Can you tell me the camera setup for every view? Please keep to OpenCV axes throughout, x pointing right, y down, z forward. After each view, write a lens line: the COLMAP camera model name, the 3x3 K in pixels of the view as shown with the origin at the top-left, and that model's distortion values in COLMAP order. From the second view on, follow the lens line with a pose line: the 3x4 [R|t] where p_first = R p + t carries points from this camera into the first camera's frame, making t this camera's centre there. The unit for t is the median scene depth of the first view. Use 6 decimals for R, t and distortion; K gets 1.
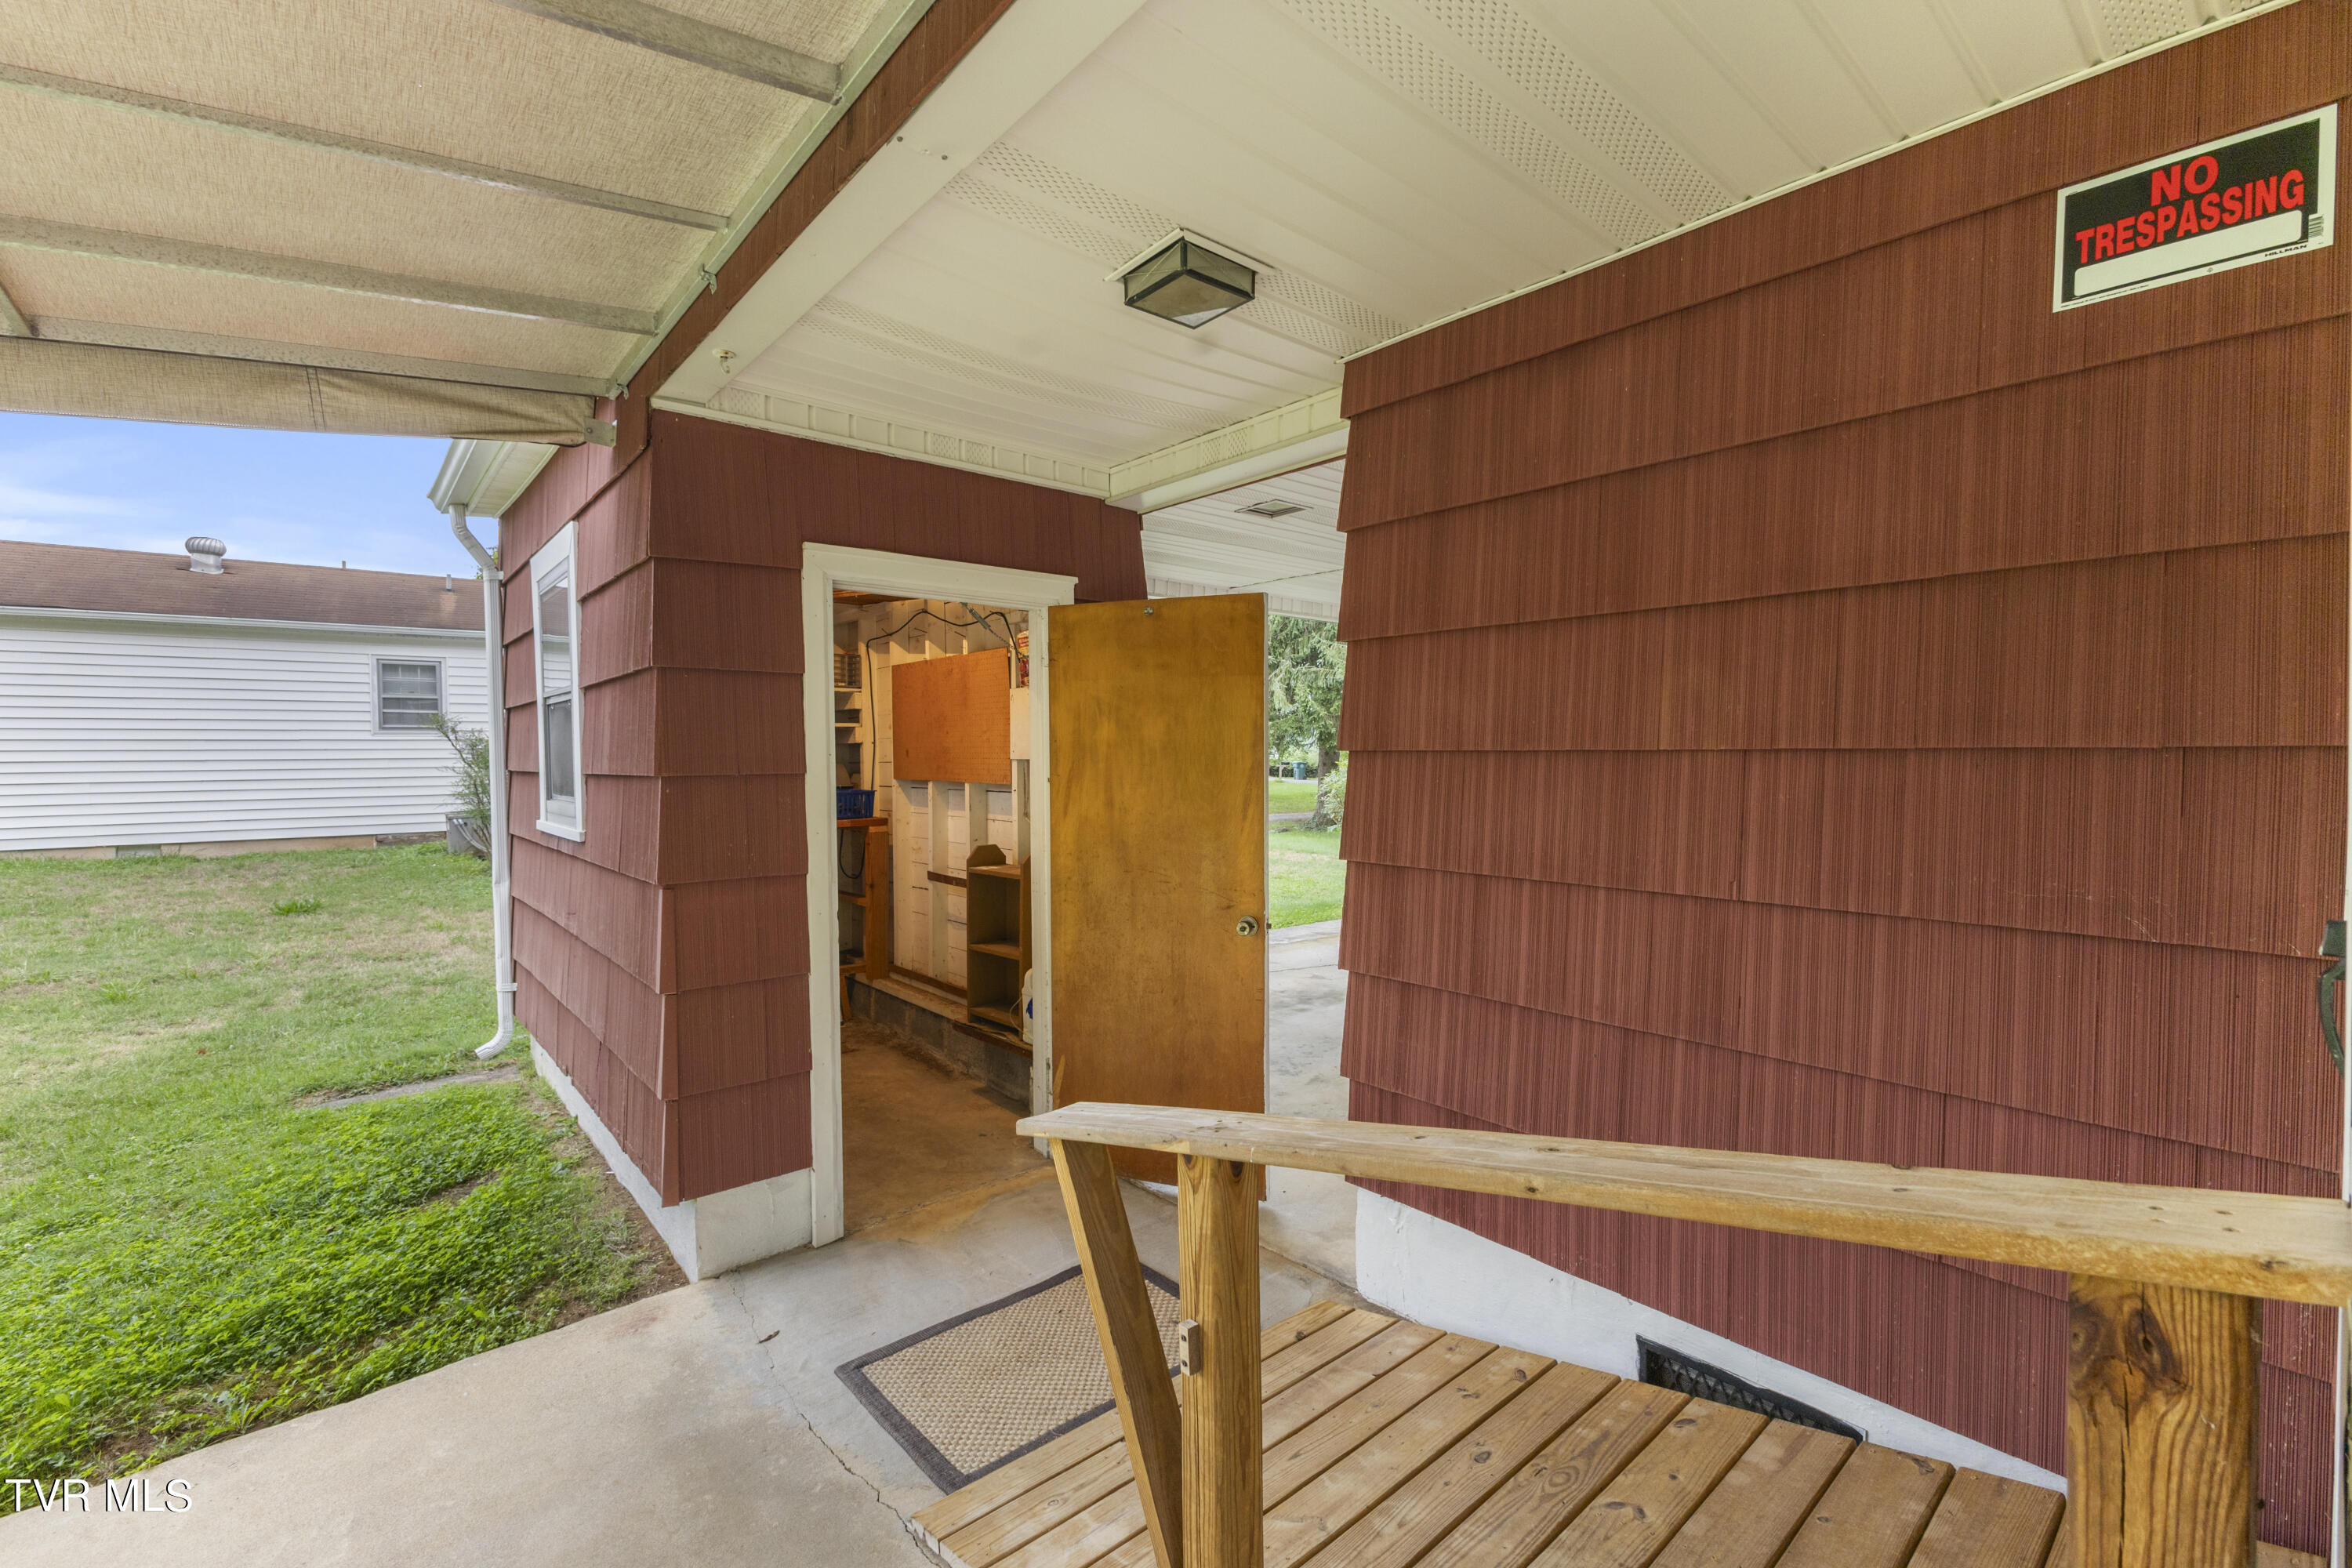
lens RADIAL K [[1011.6, 0, 1176.3], [0, 1011.6, 778.1], [0, 0, 1]] dist [0.008878, -0.000272]
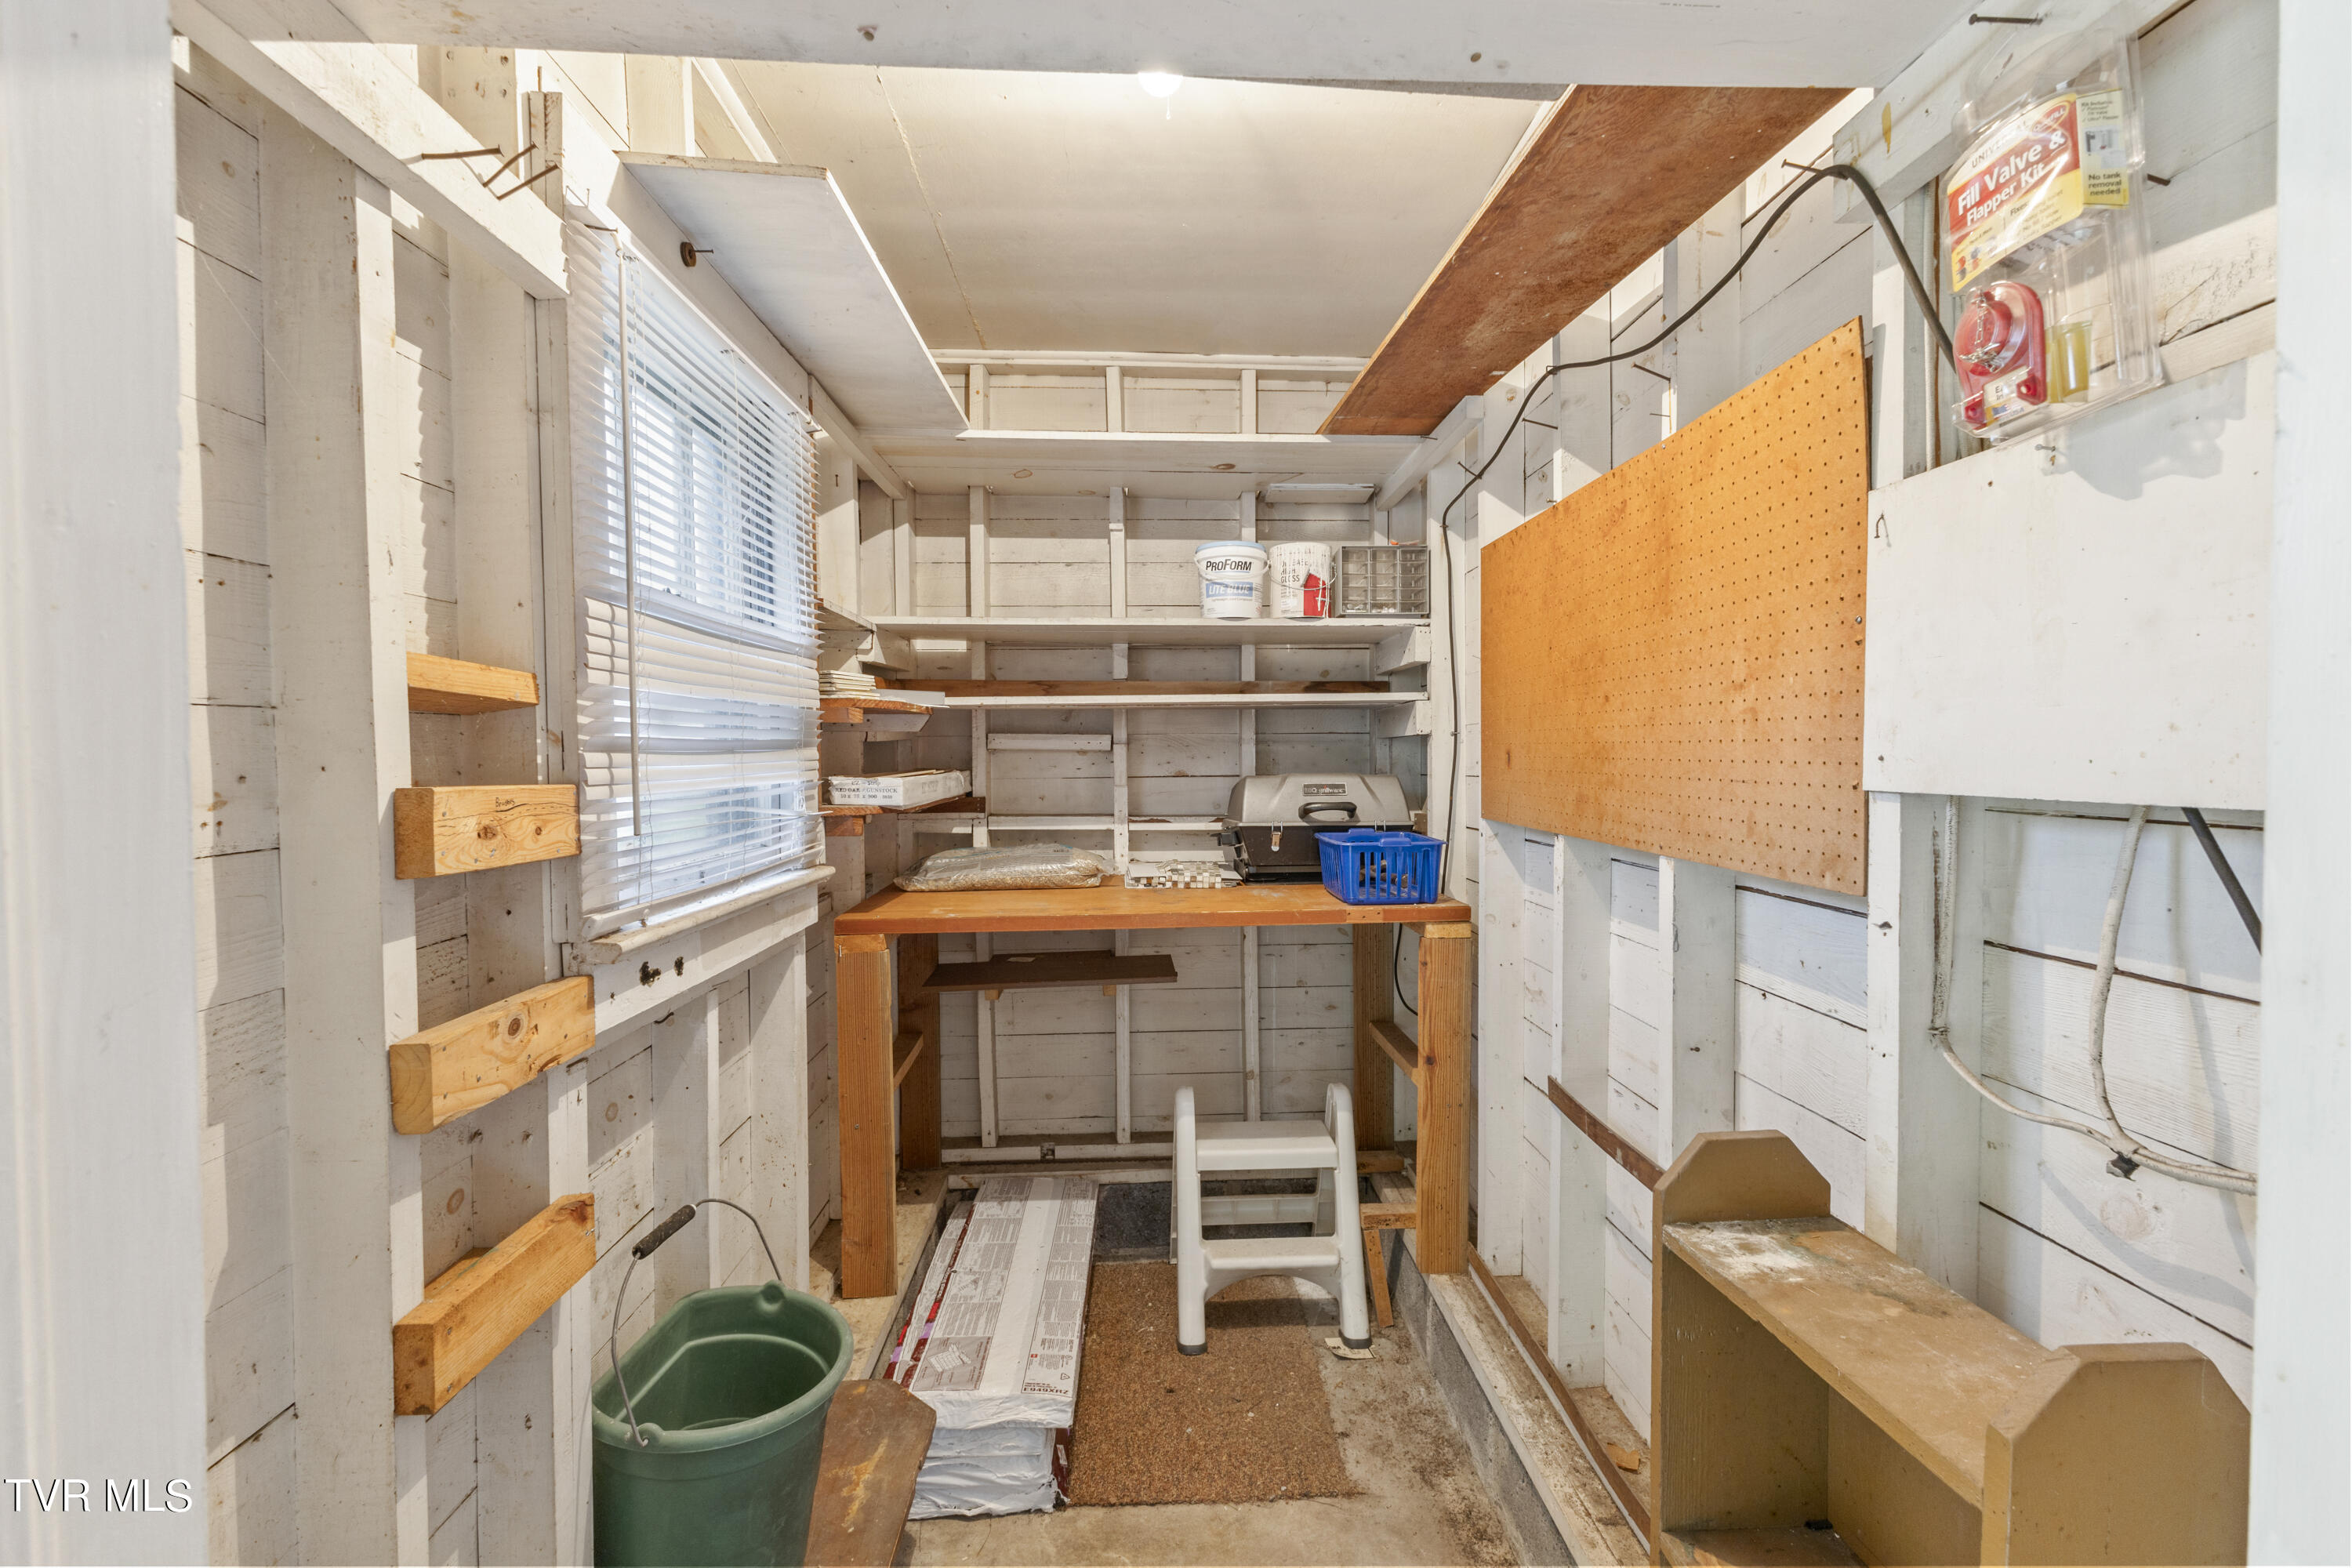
lens RADIAL K [[1011.6, 0, 1176.3], [0, 1011.6, 778.1], [0, 0, 1]] dist [0.008878, -0.000272]
pose [[0.785388, 0.018212, -0.618736, -0.133691], [-0.014959, 0.999834, 0.010441, -0.020555], [0.618823, 0.001055, 0.785529, 0.666002]]
